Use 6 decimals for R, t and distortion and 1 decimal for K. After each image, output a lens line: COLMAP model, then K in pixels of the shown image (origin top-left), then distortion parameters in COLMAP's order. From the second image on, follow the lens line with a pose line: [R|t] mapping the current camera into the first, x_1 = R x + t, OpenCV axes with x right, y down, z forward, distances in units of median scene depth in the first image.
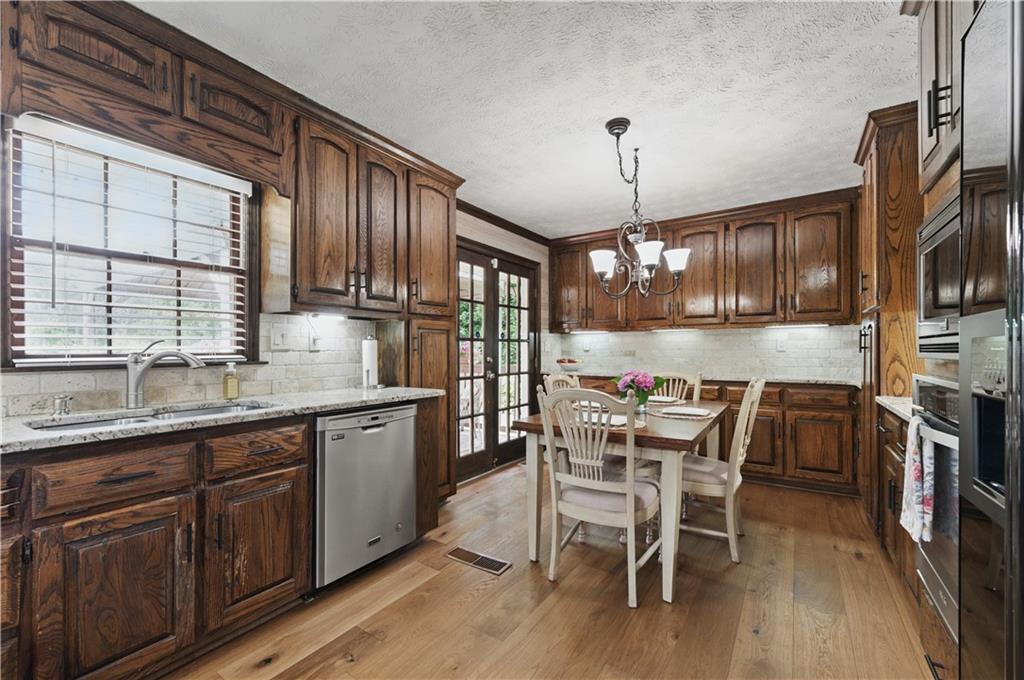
lens RADIAL K [[382.4, 0, 513.4], [0, 382.4, 348.3], [0, 0, 1]] dist [0.000419, 0.000049]
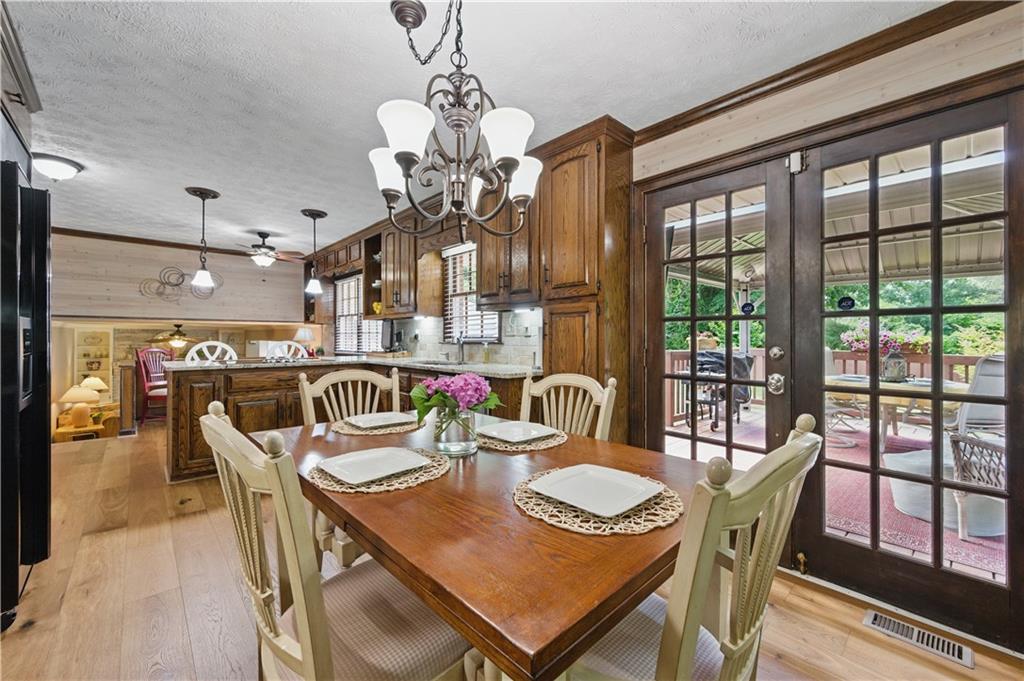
lens RADIAL K [[411.4, 0, 512.0], [0, 411.4, 340.5], [0, 0, 1]] dist [0.000217, -0.000059]
pose [[-0.199044, 0.006015, -0.979972, 0.991104], [0.001880, 0.999982, 0.005756, 0.014230], [0.979989, -0.000697, -0.199052, 1.315382]]
